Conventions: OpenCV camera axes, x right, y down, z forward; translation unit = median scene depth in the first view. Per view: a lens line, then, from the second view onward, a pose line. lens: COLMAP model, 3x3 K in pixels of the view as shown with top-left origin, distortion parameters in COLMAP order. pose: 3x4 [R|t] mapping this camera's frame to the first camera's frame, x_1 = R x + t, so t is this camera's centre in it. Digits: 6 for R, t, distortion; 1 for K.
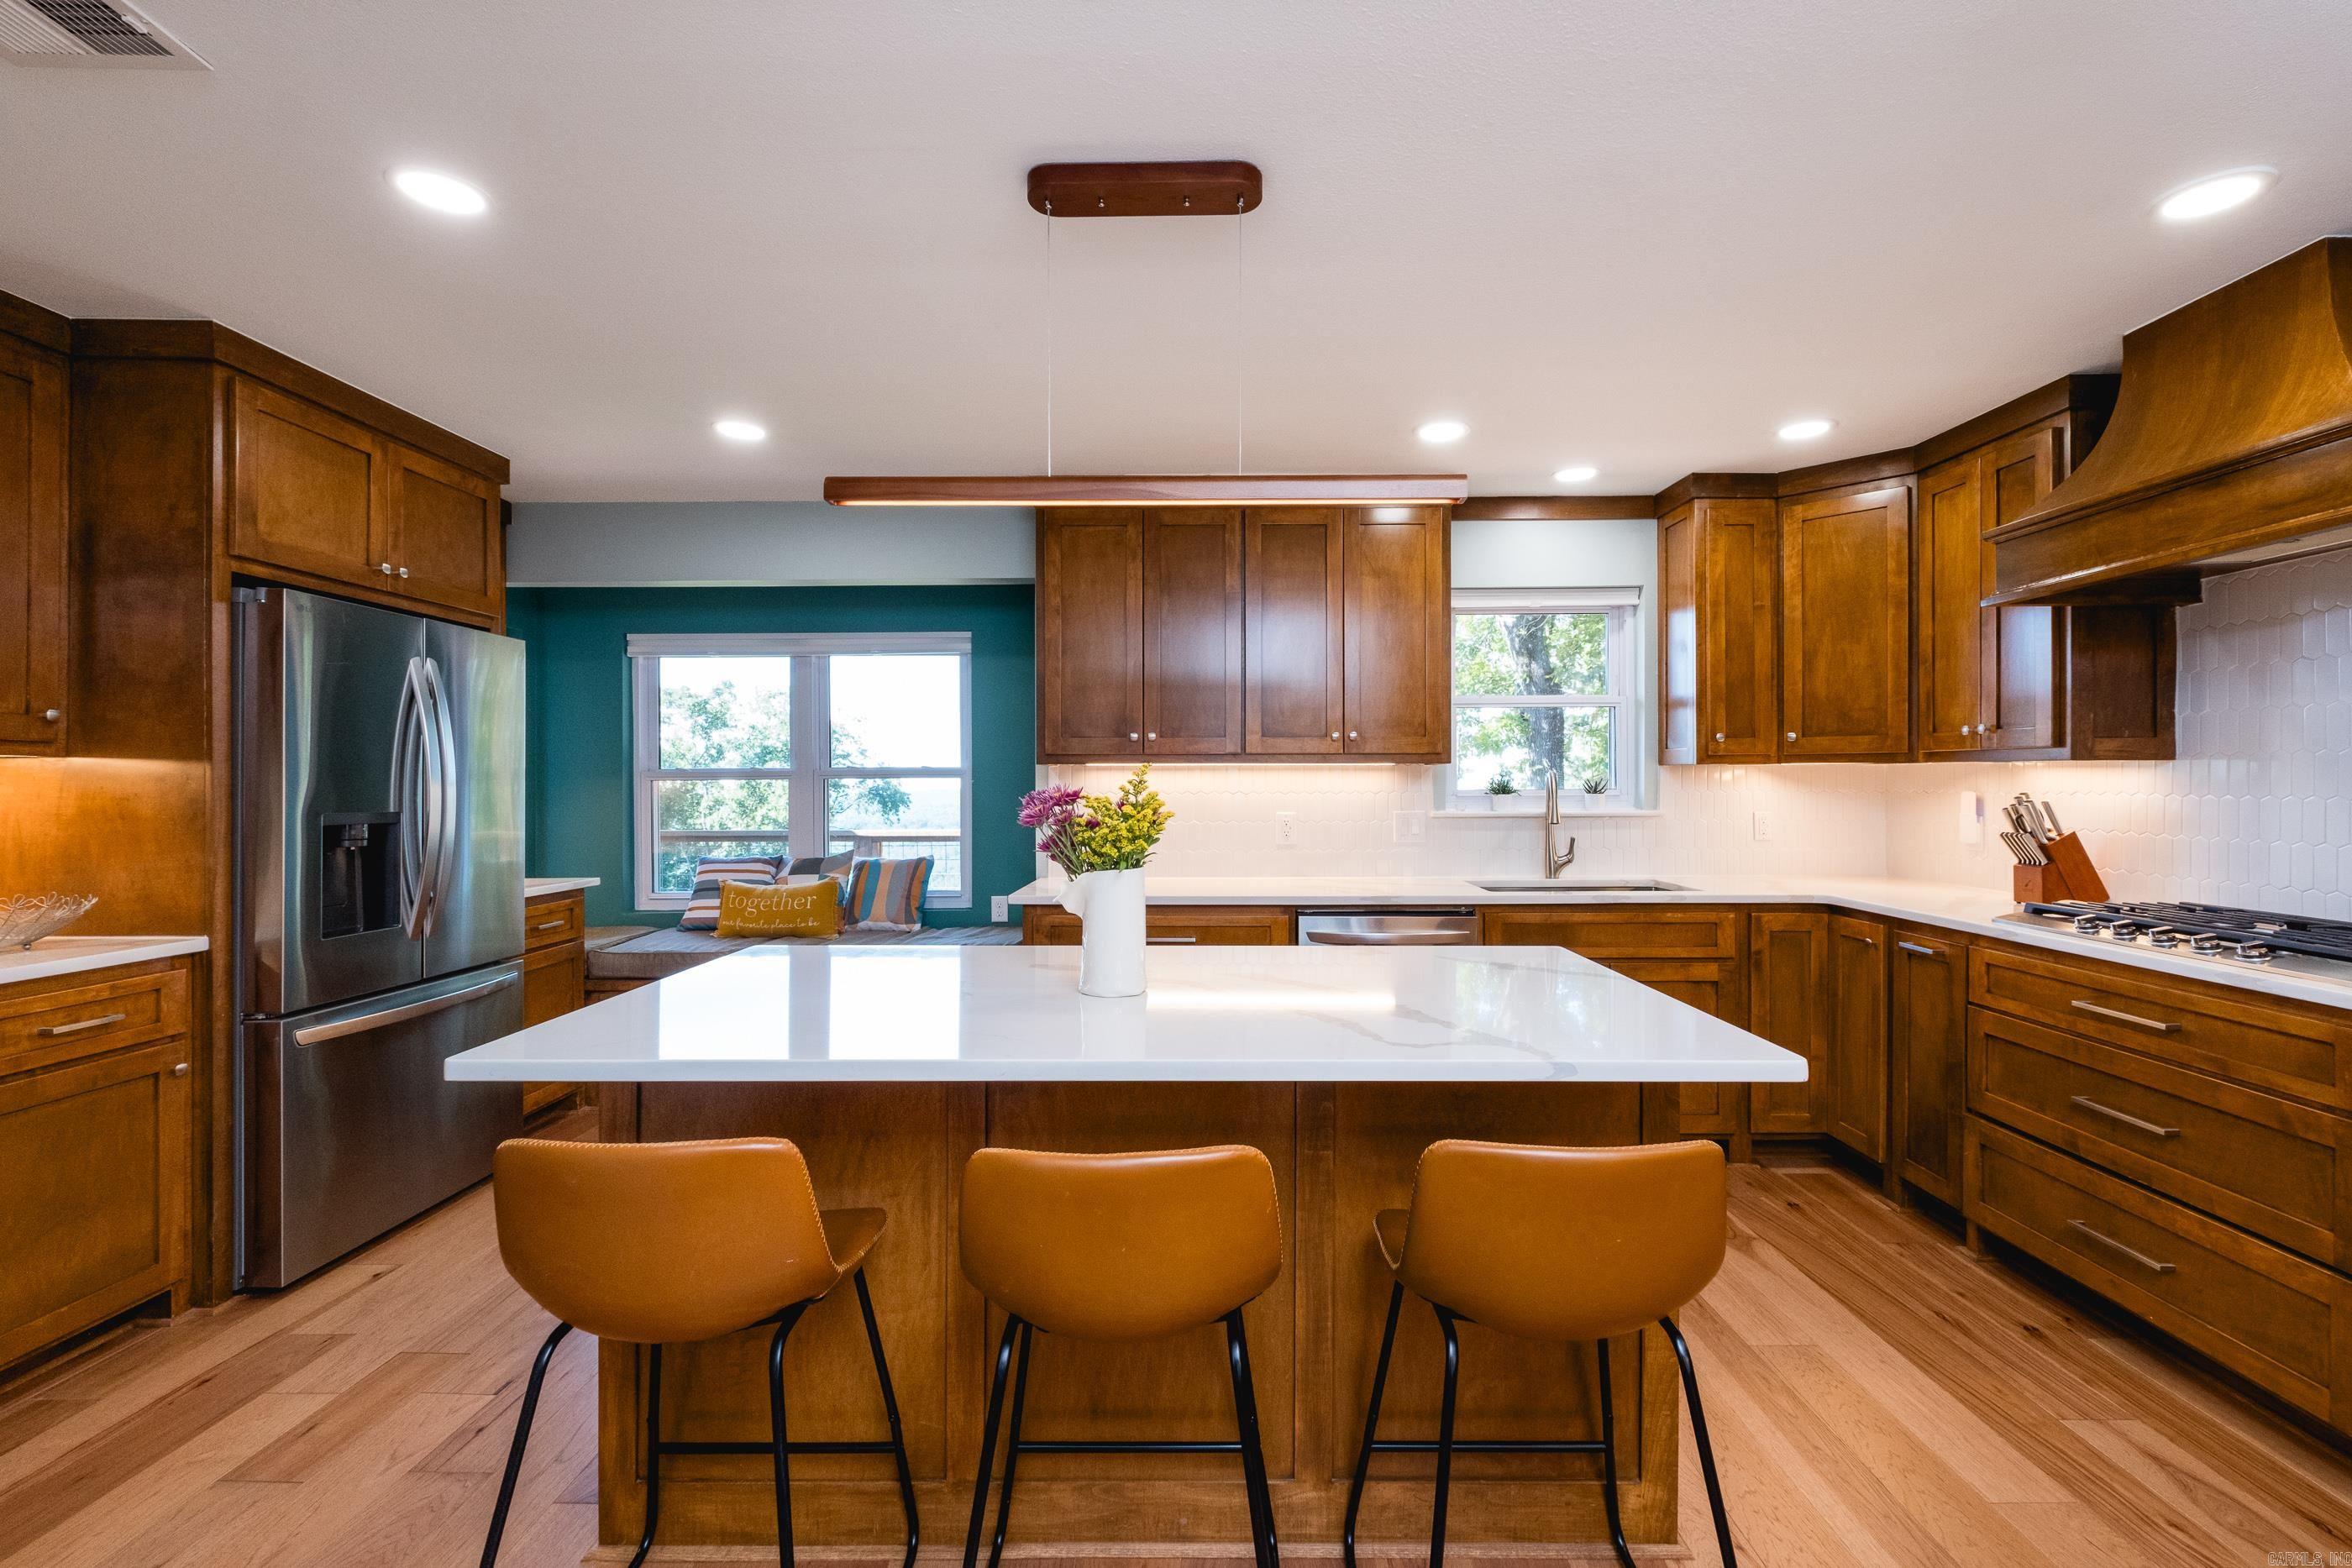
lens RADIAL K [[1048.2, 0, 1220.8], [0, 1048.2, 776.2], [0, 0, 1]] dist [-0.001130, -0.000500]
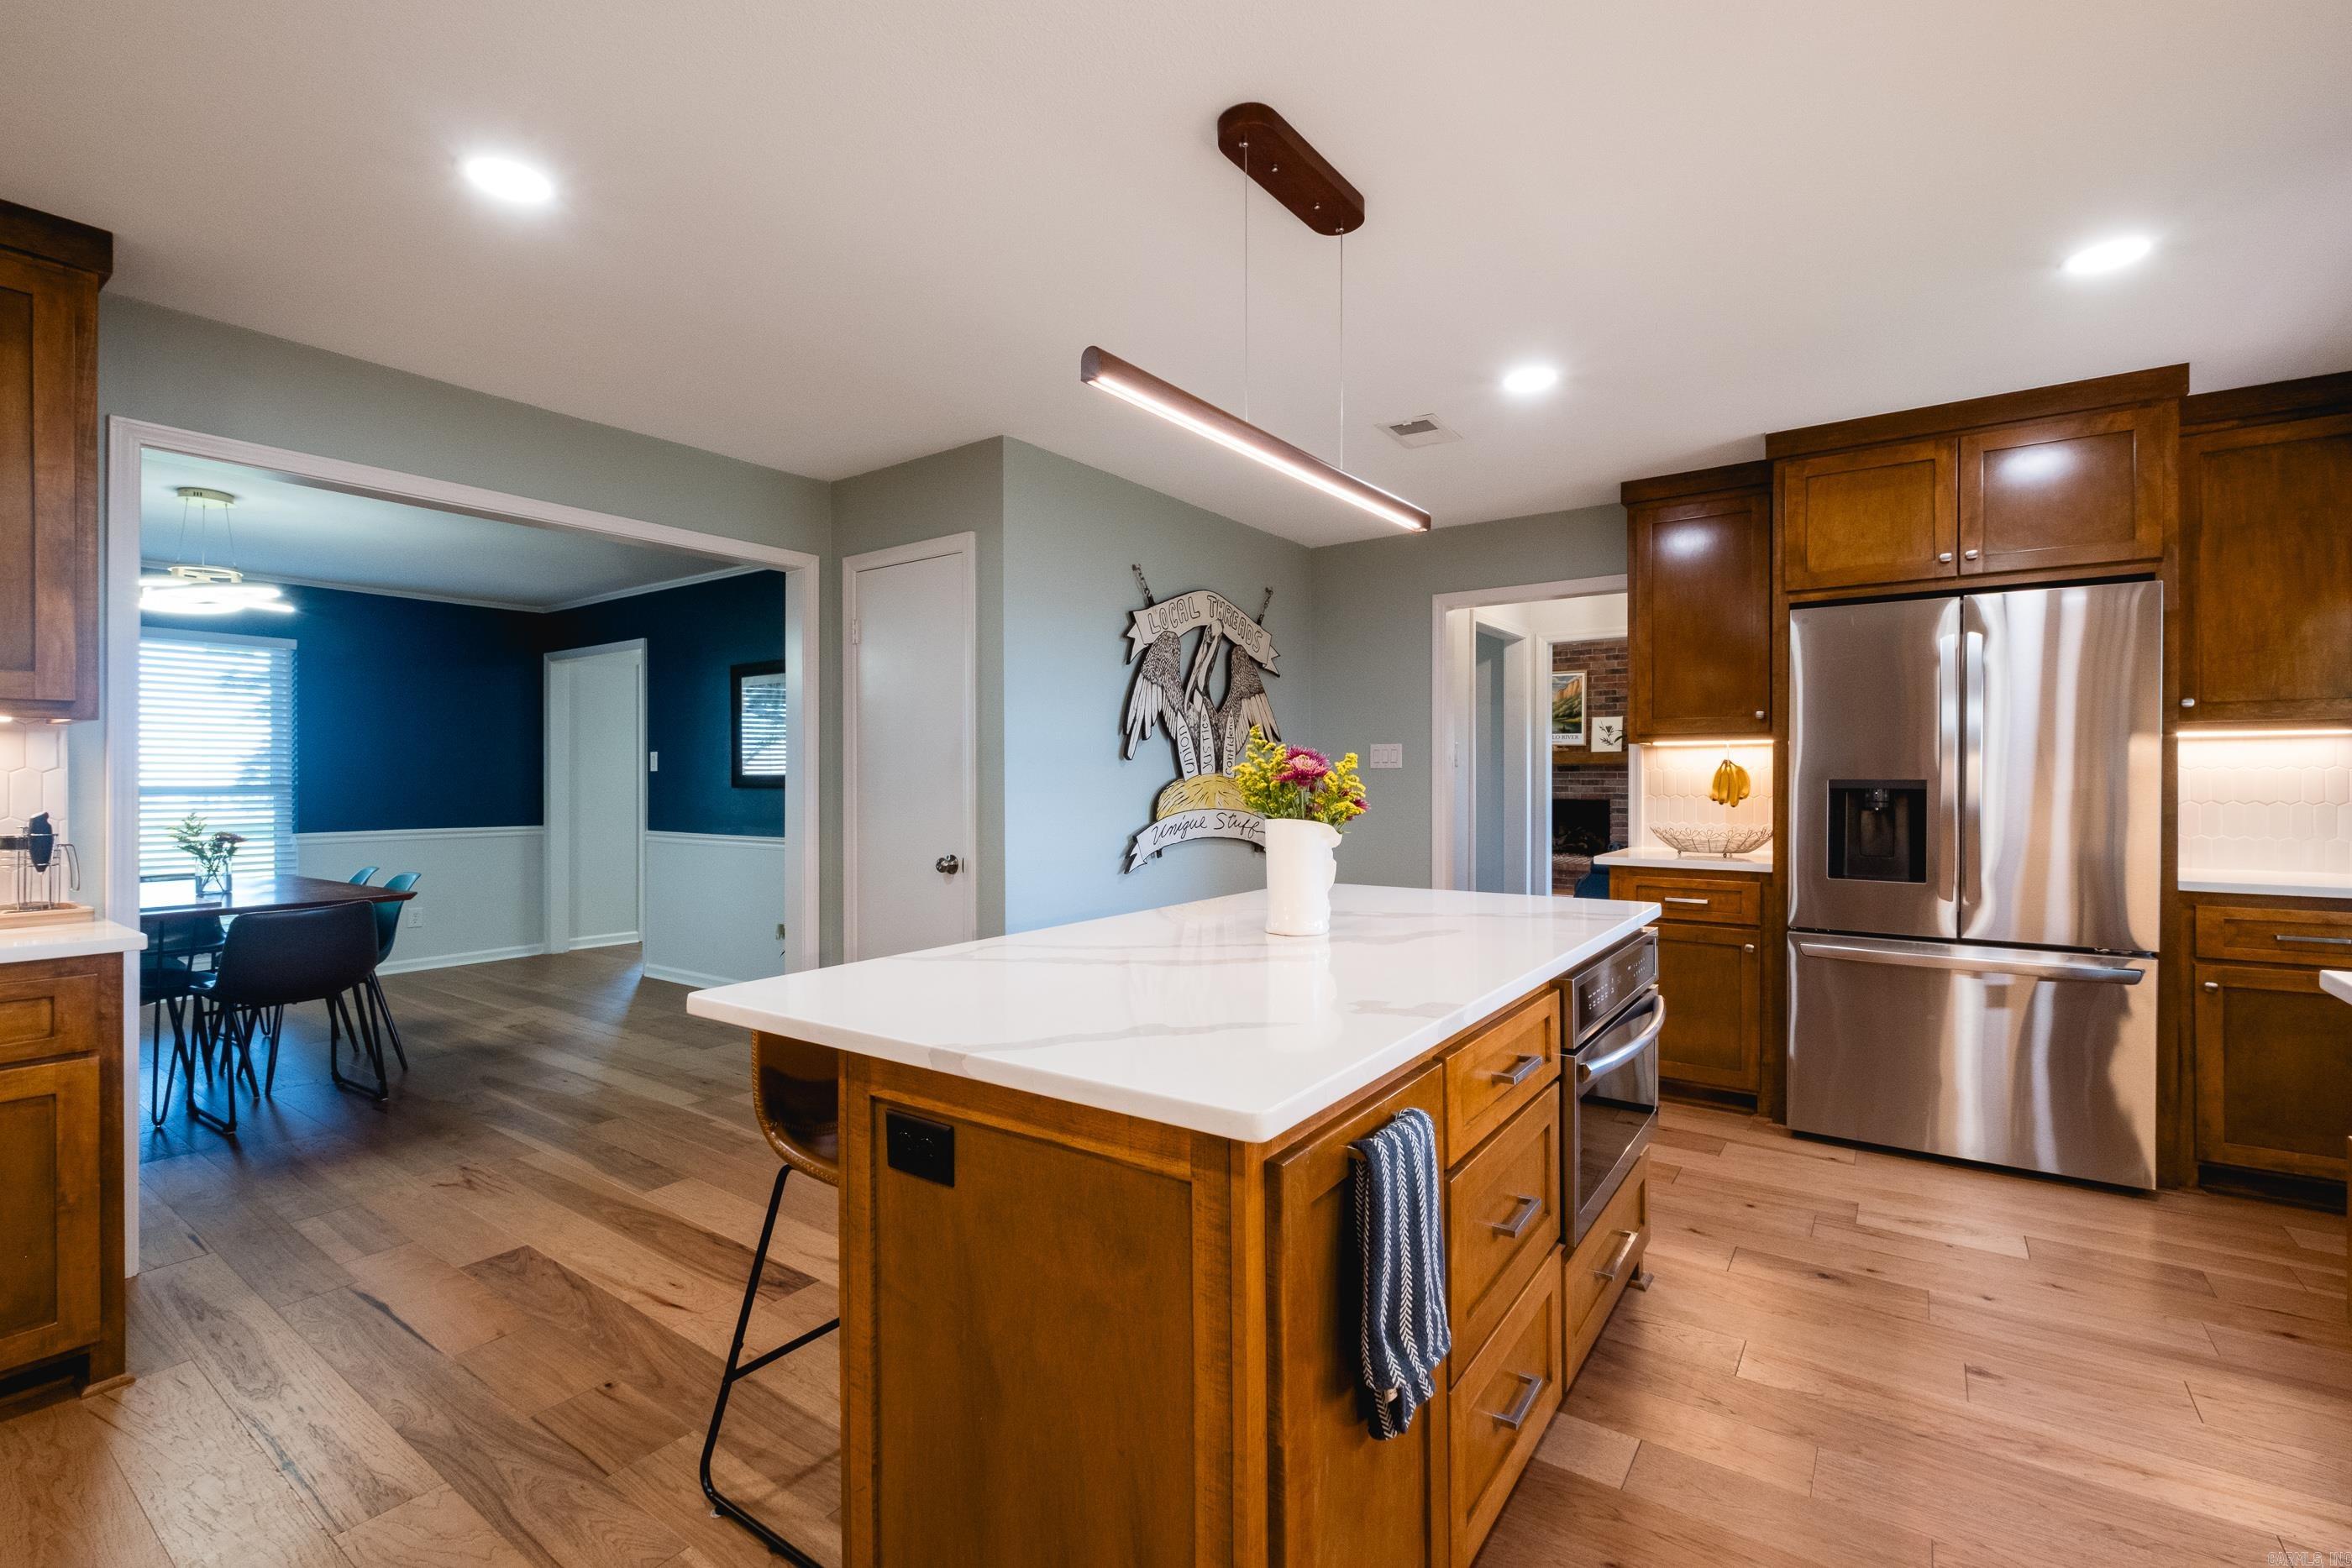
lens RADIAL K [[1024.0, 0, 1186.0], [0, 1024.0, 784.9], [0, 0, 1]] dist [-0.001128, -0.000882]
pose [[-0.582810, 0.006379, -0.812584, 0.463474], [0.009406, 0.999955, 0.001103, 0.026617], [0.812554, -0.007001, -0.582844, 0.842770]]
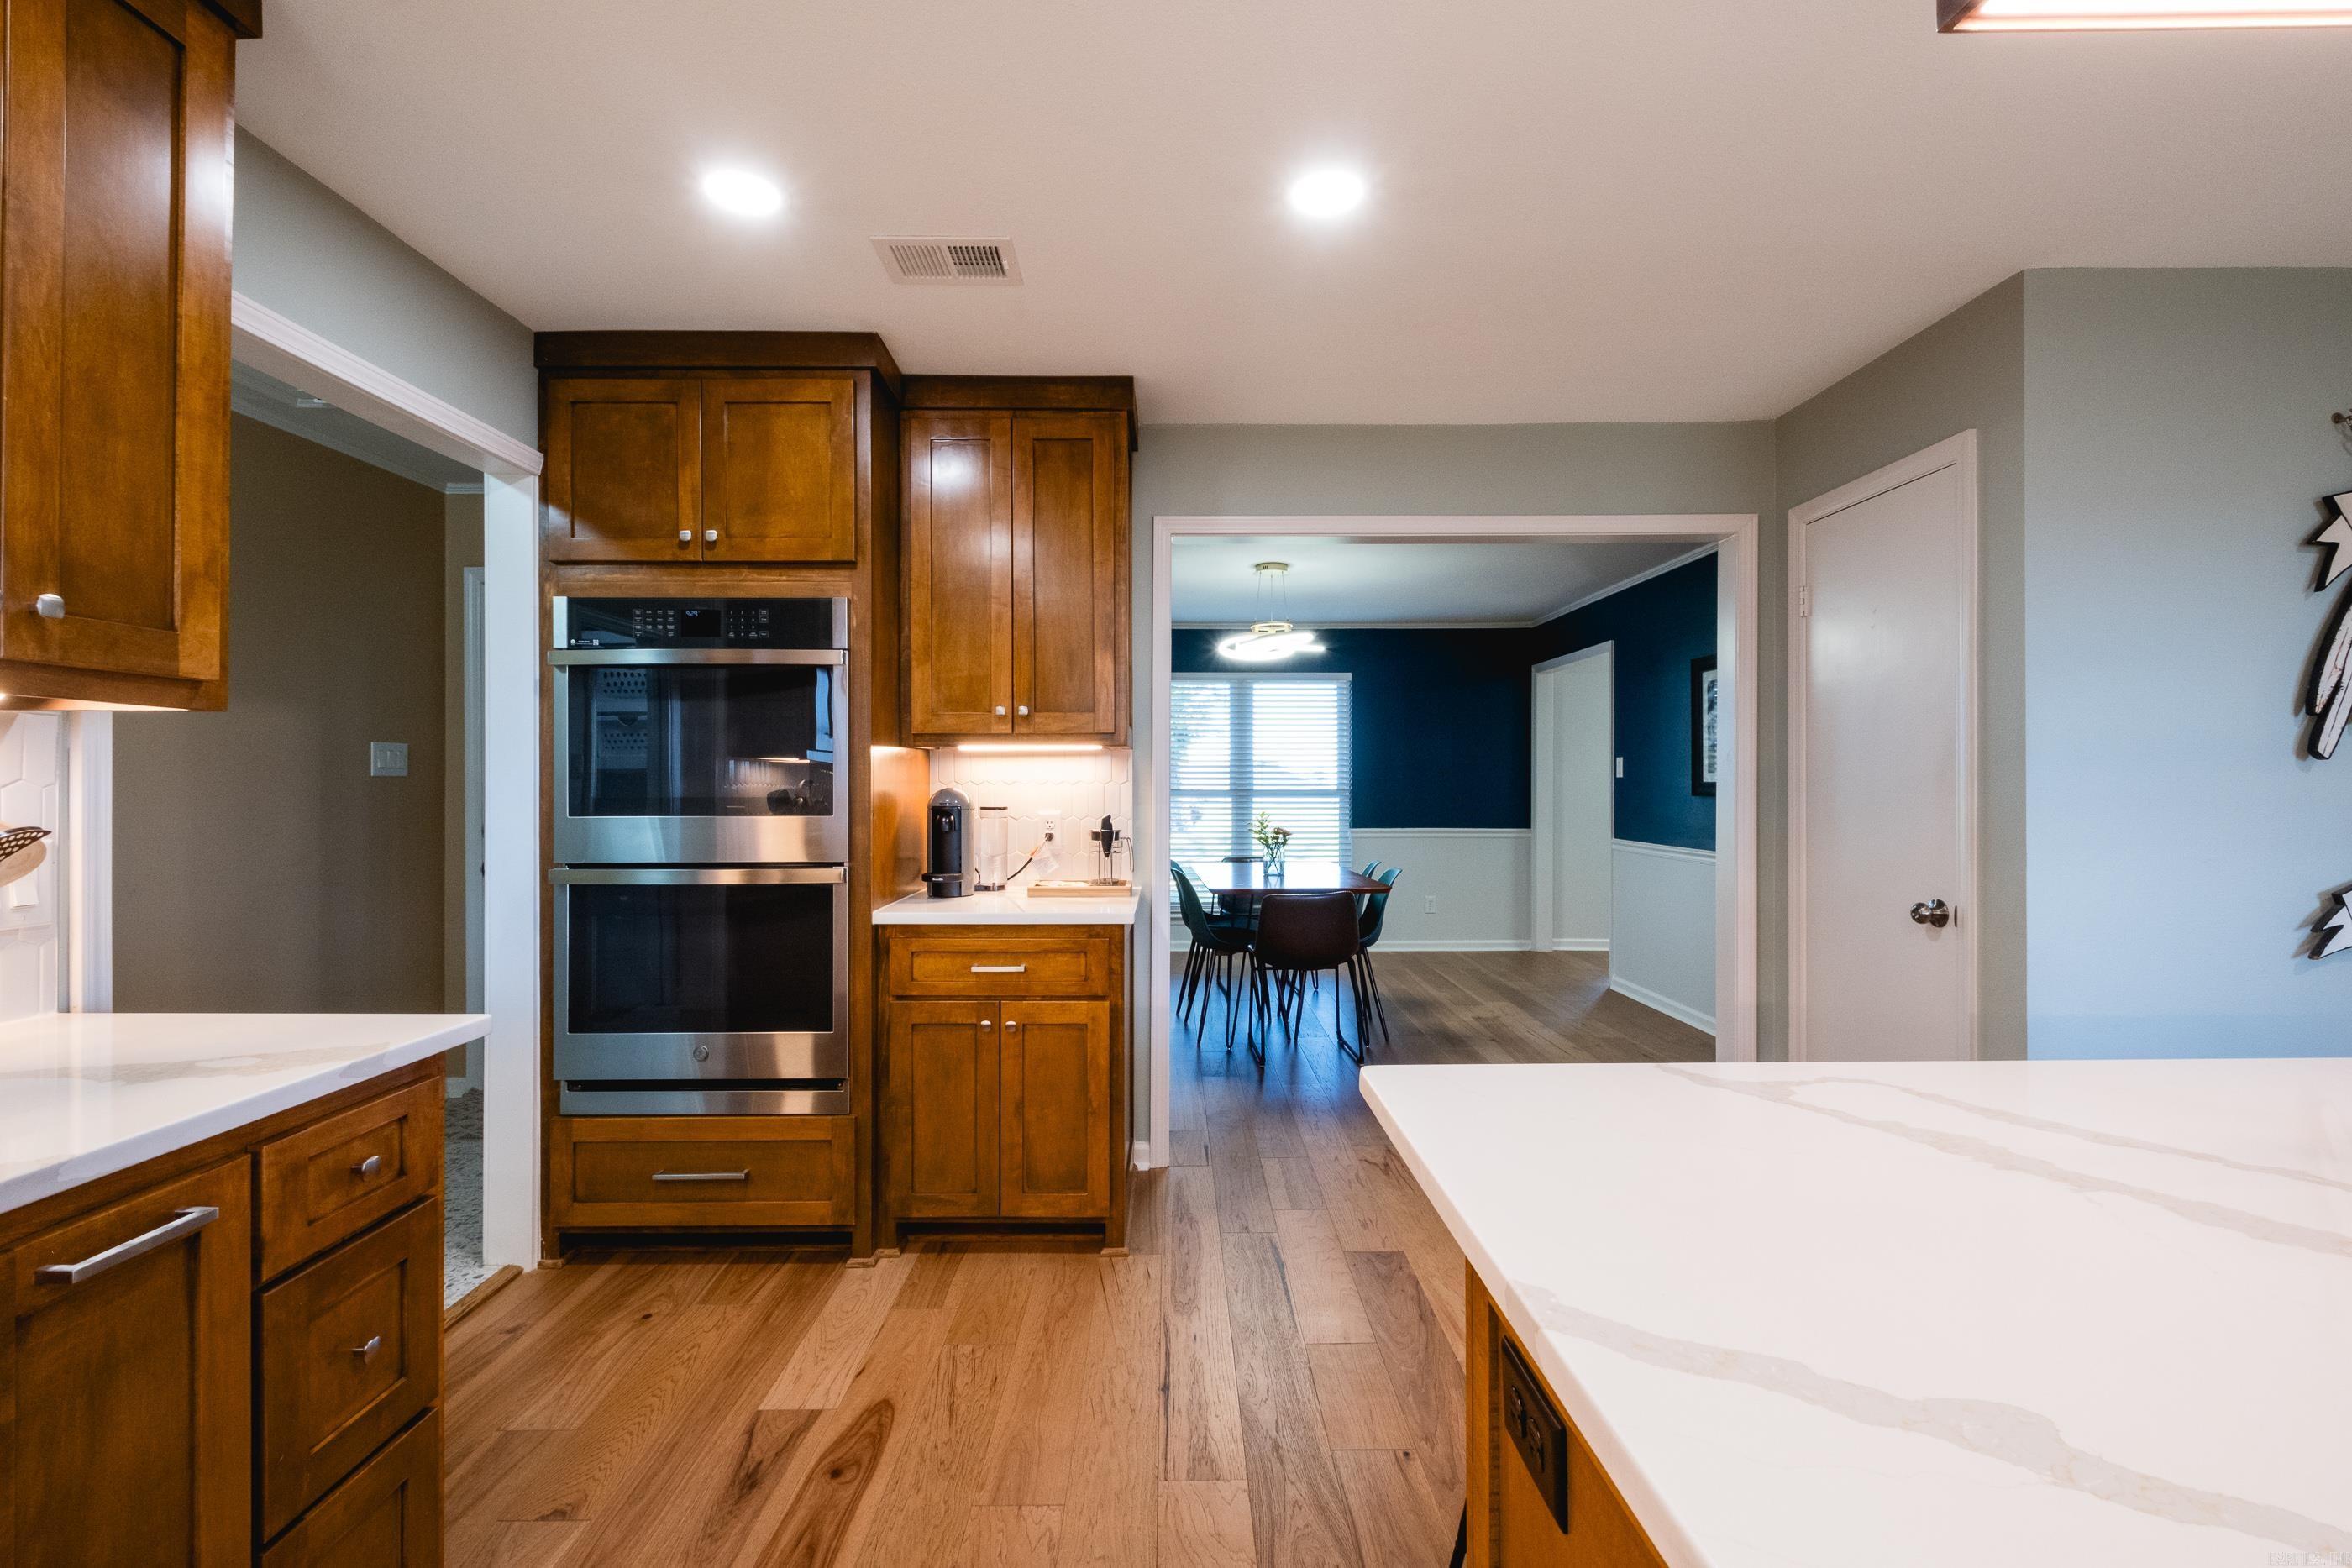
lens RADIAL K [[1024.0, 0, 1186.0], [0, 1024.0, 784.9], [0, 0, 1]] dist [-0.001128, -0.000882]
pose [[-0.999989, 0.002476, -0.003897, 0.295663], [0.002501, 0.999976, -0.006434, 0.018211], [0.003881, -0.006444, -0.999972, 0.769755]]
